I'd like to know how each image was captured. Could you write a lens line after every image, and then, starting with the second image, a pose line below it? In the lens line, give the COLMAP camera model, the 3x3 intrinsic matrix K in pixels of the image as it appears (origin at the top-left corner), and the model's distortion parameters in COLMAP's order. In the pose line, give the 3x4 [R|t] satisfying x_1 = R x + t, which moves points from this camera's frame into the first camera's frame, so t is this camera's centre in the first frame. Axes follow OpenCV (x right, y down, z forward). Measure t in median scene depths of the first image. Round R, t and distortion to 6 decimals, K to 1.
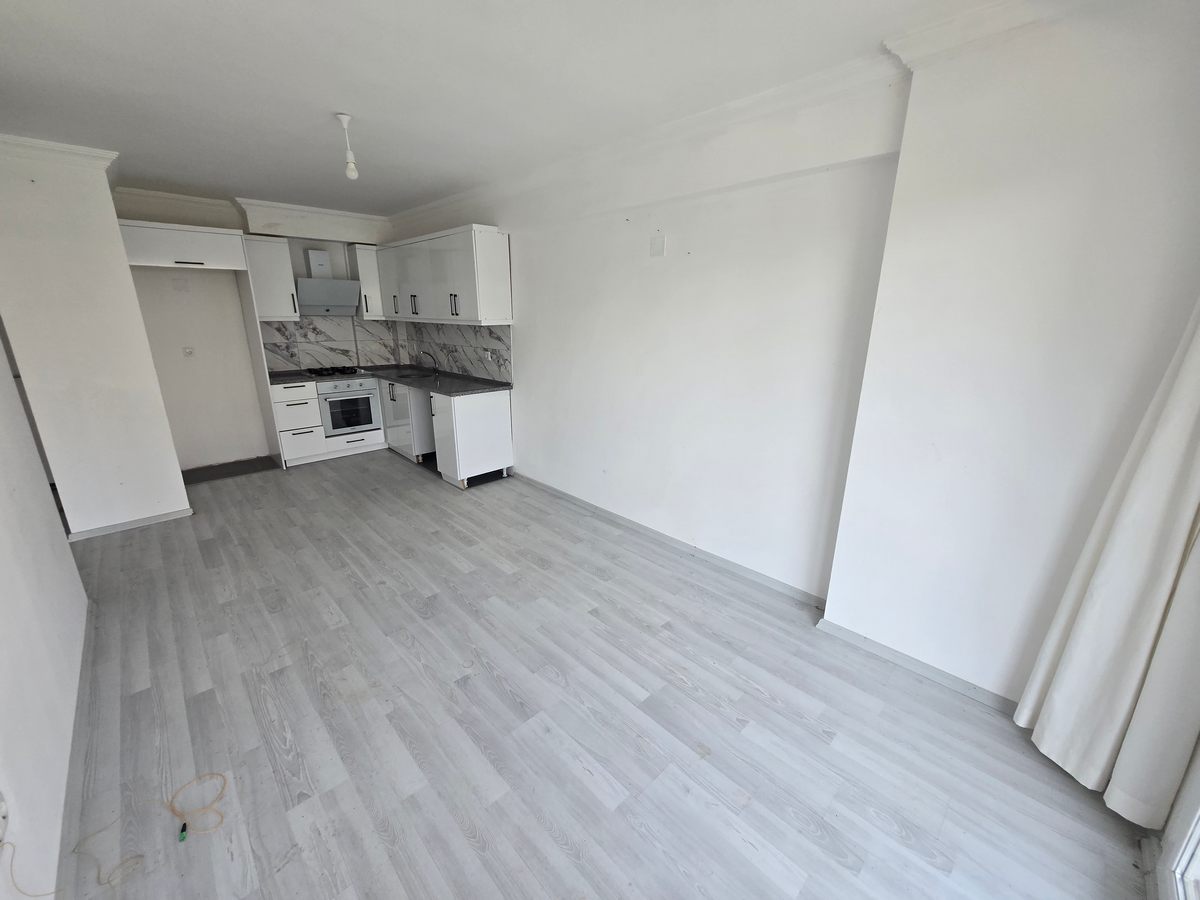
lens RADIAL K [[470.4, 0, 589.8], [0, 470.4, 447.0], [0, 0, 1]] dist [0.003502, -0.002505]
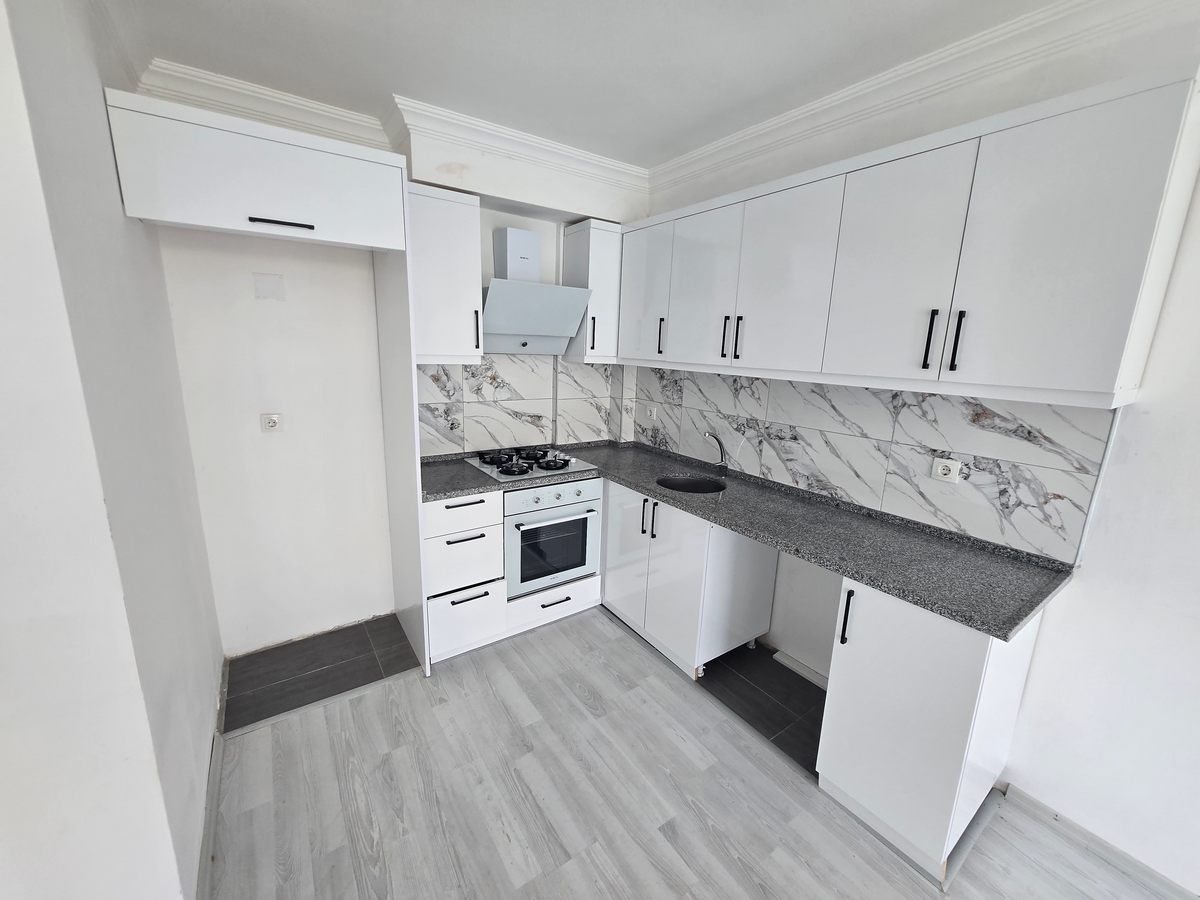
lens RADIAL K [[470.4, 0, 589.8], [0, 470.4, 447.0], [0, 0, 1]] dist [0.003502, -0.002505]
pose [[0.986400, 0.058122, -0.153741, -0.468314], [-0.068522, 0.995644, -0.063231, -0.175013], [0.149396, 0.072906, 0.986086, 0.593697]]
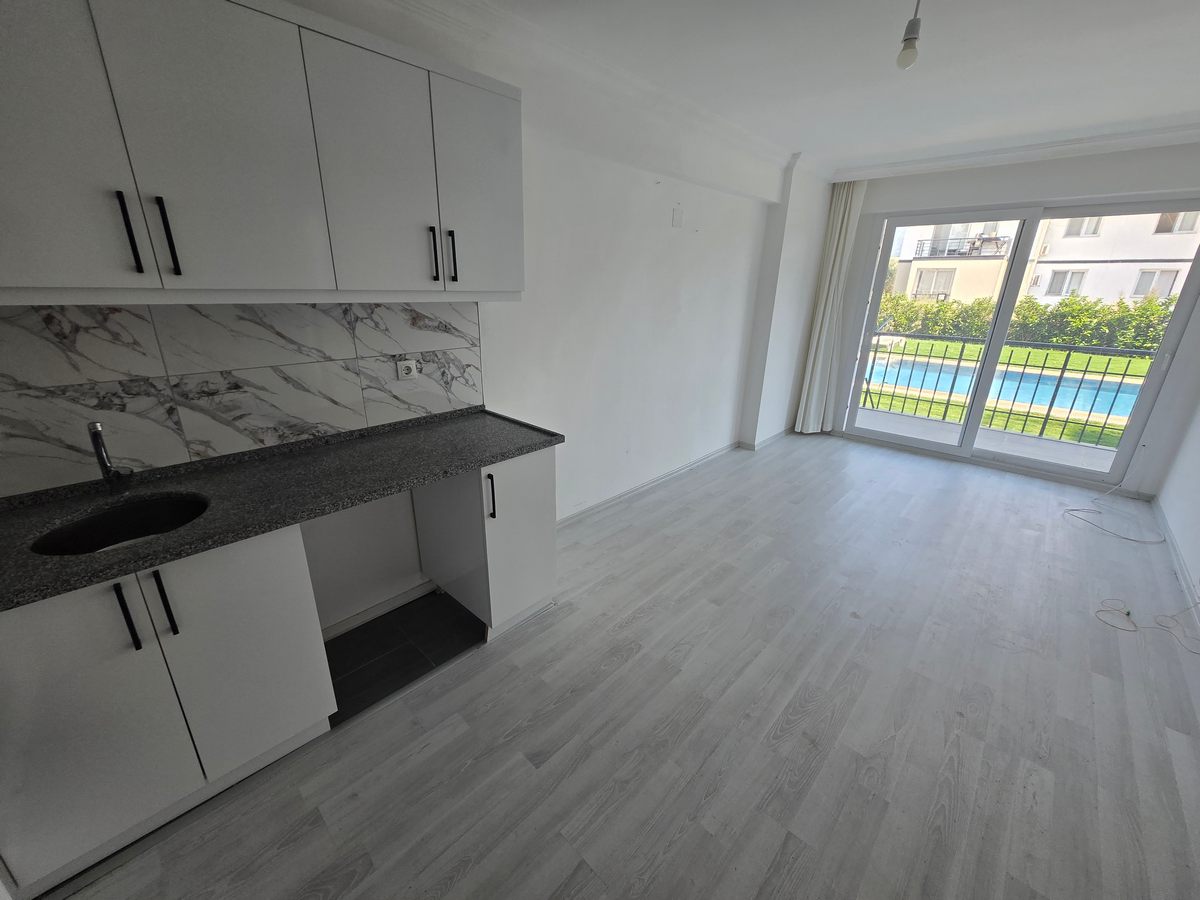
lens RADIAL K [[470.4, 0, 589.8], [0, 470.4, 447.0], [0, 0, 1]] dist [0.003502, -0.002505]
pose [[-0.037564, -0.334558, 0.941626, -0.711631], [0.256646, 0.907454, 0.332656, -0.242314], [-0.965775, 0.254161, 0.051775, 0.857121]]
